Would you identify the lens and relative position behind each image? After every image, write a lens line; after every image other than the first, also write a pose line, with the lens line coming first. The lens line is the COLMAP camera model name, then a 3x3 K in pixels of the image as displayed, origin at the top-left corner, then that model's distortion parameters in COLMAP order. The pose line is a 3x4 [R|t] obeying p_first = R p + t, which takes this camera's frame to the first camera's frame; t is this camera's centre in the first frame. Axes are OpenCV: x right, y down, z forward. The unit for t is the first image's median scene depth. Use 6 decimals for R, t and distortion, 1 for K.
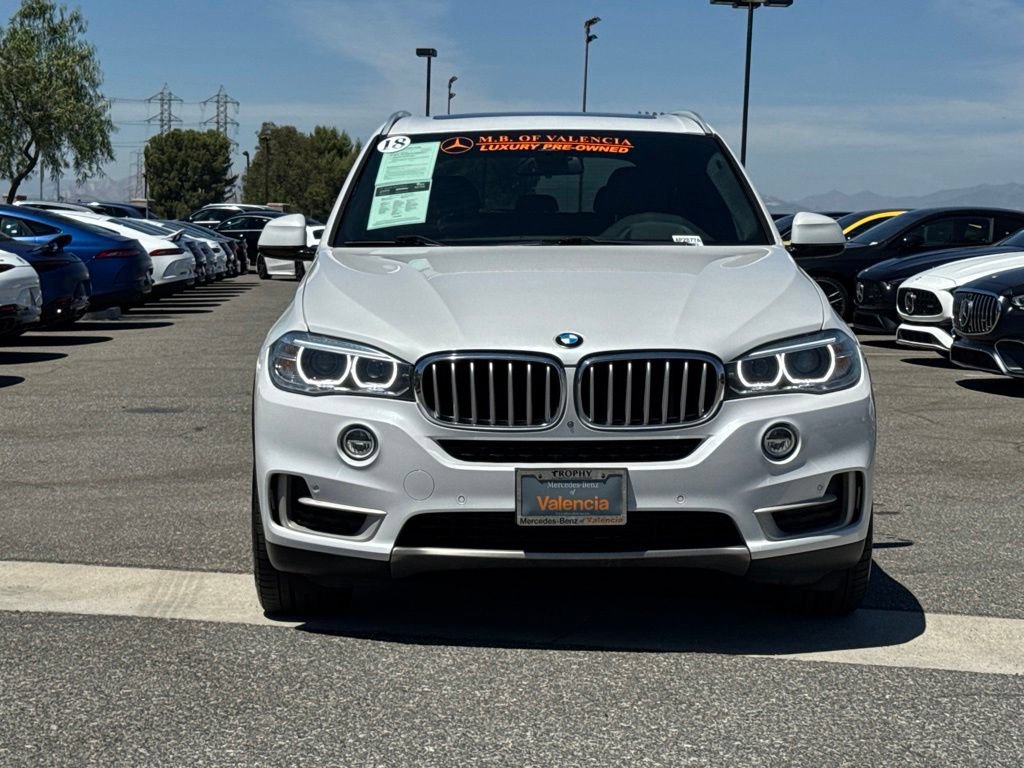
lens RADIAL K [[1994.9, 0, 512.0], [0, 1994.9, 384.0], [0, 0, 1]] dist [0.111842, 0.125781]
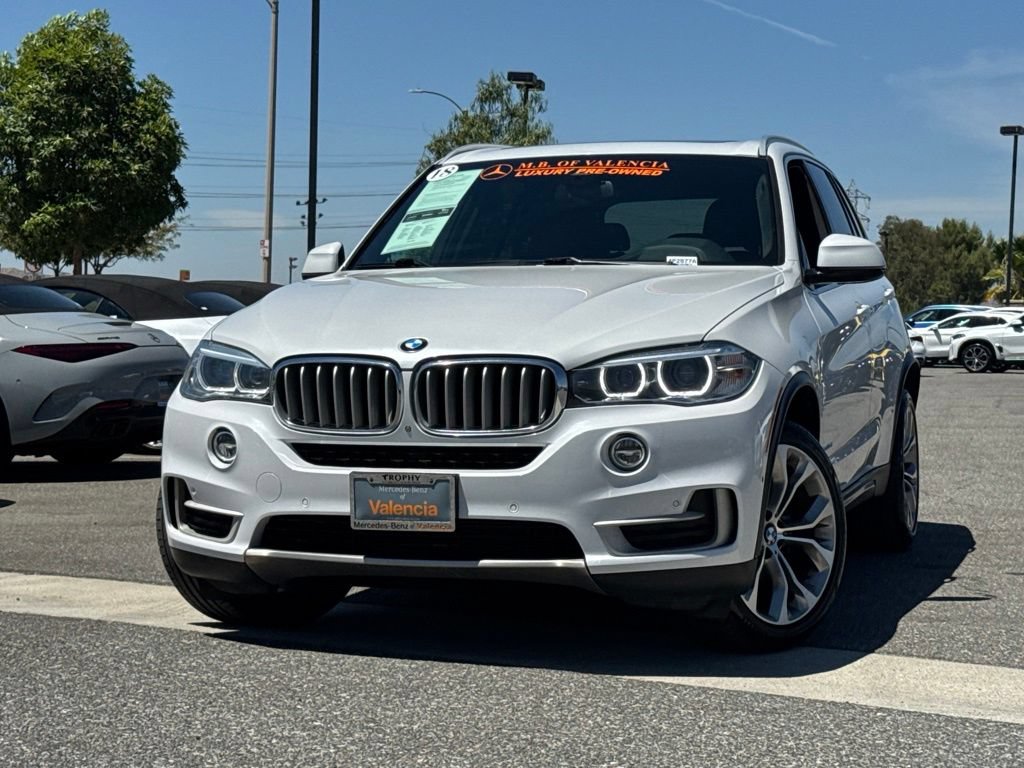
lens RADIAL K [[2112.9, 0, 512.0], [0, 2112.9, 384.0], [0, 0, 1]] dist [0.114469, 0.243434]
pose [[0.951713, 0.009510, -0.306842, 0.388989], [-0.025843, 0.998454, -0.049213, 0.046953], [0.305900, 0.054766, 0.950487, 0.018179]]
